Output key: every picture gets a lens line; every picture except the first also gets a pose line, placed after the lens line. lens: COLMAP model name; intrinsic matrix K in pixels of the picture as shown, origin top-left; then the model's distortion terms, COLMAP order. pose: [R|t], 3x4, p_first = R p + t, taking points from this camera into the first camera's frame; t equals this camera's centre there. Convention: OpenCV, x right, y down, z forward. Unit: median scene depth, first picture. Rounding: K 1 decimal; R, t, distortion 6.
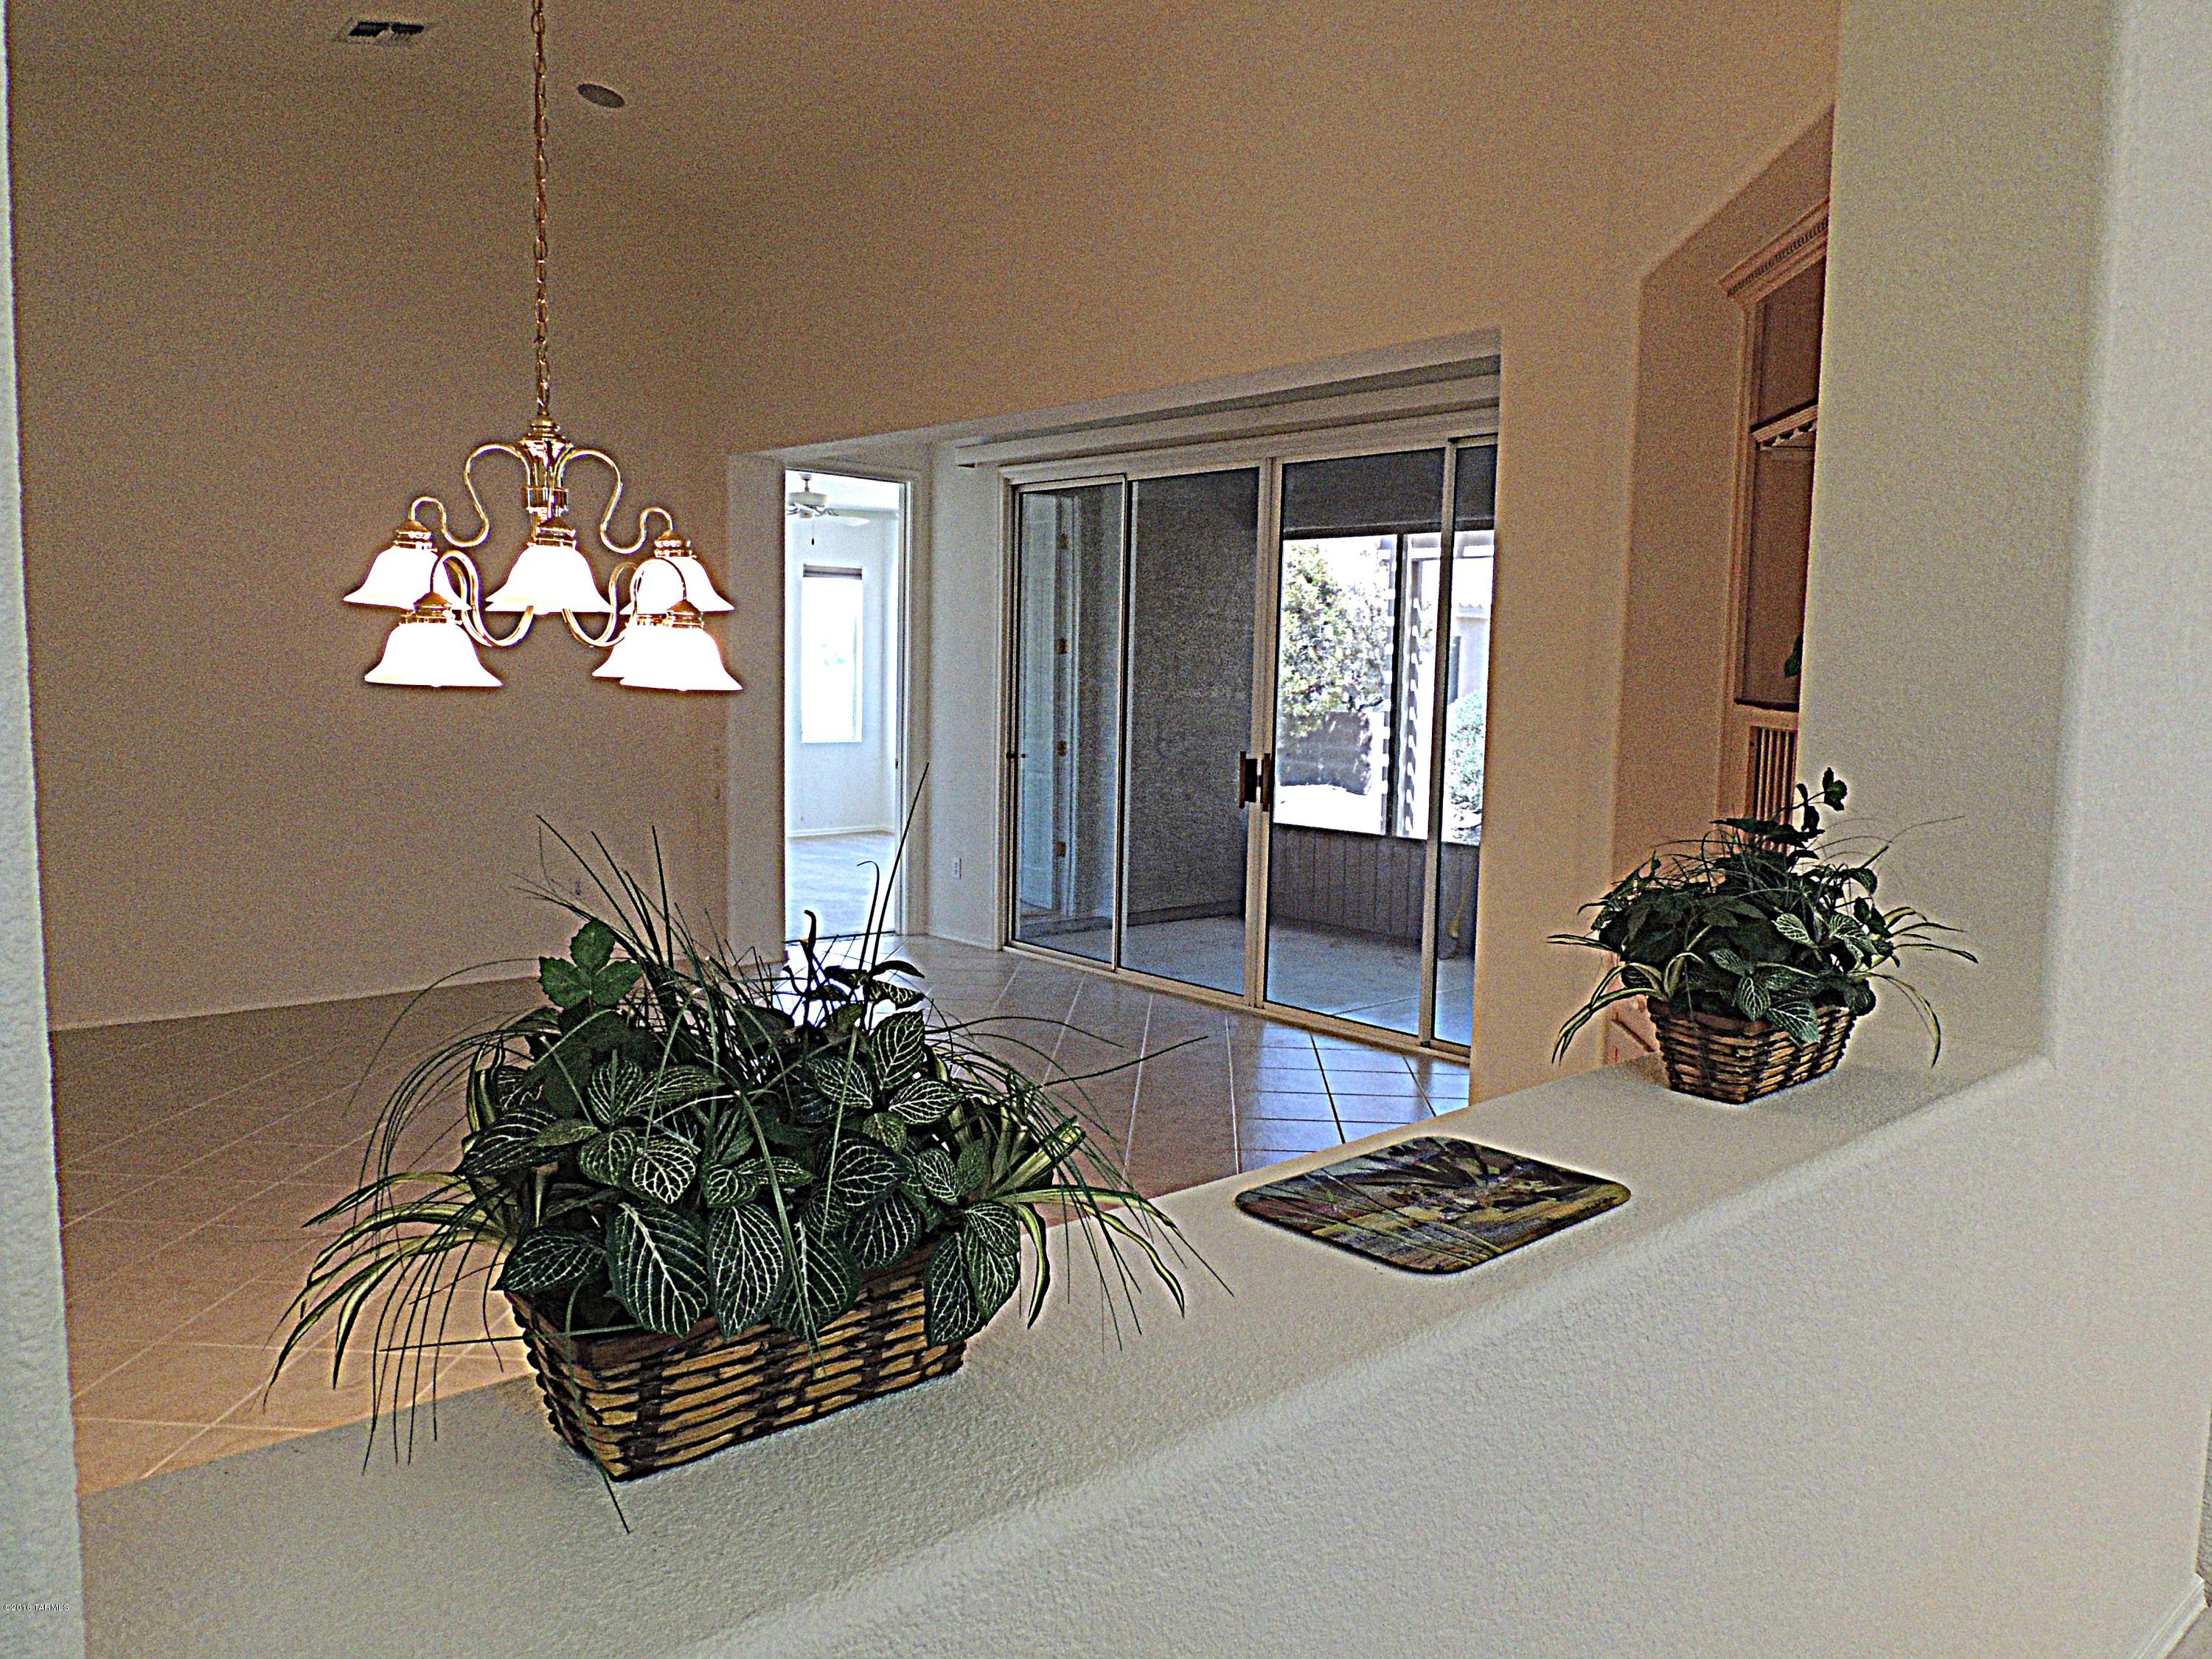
lens RADIAL K [[1573.8, 0, 1070.6], [0, 1573.8, 825.4], [0, 0, 1]] dist [-0.011470, -0.004337]
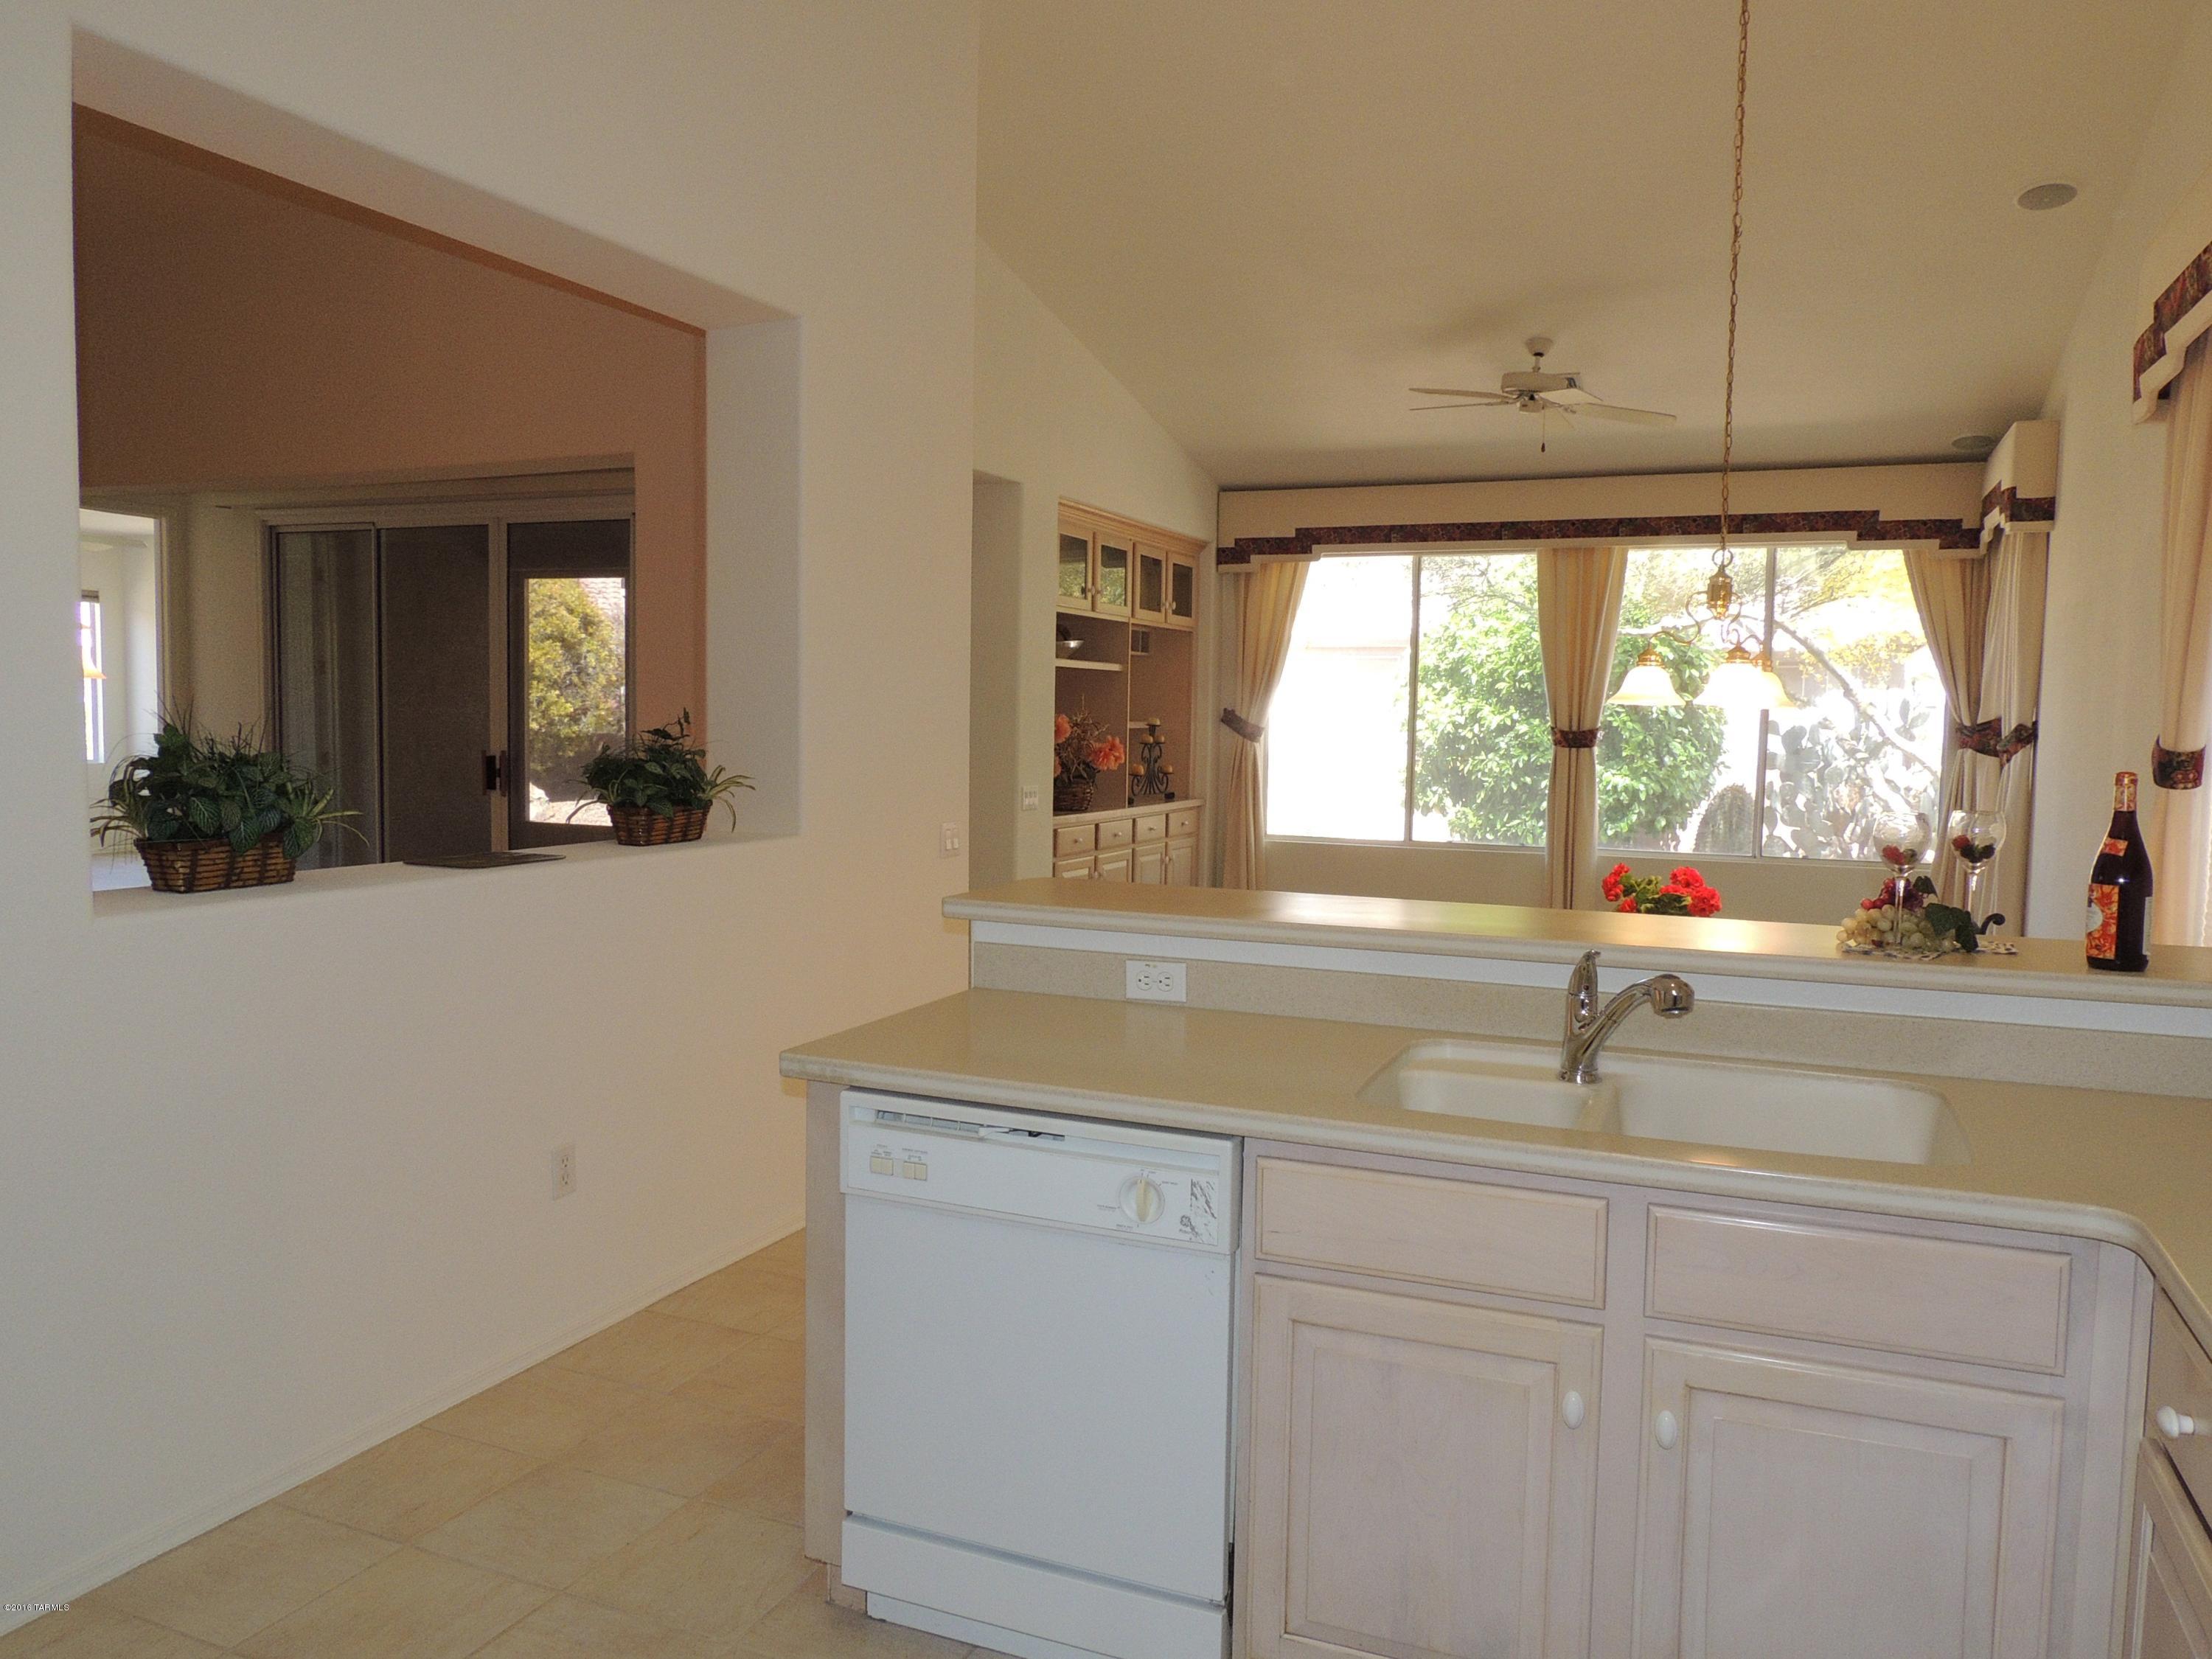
lens RADIAL K [[1573.8, 0, 1070.6], [0, 1573.8, 825.4], [0, 0, 1]] dist [-0.011470, -0.004337]
pose [[0.905438, -0.032178, 0.423256, 0.001092], [0.040580, 0.999117, -0.010852, 0.034273], [-0.422533, 0.027002, 0.905945, -0.245742]]
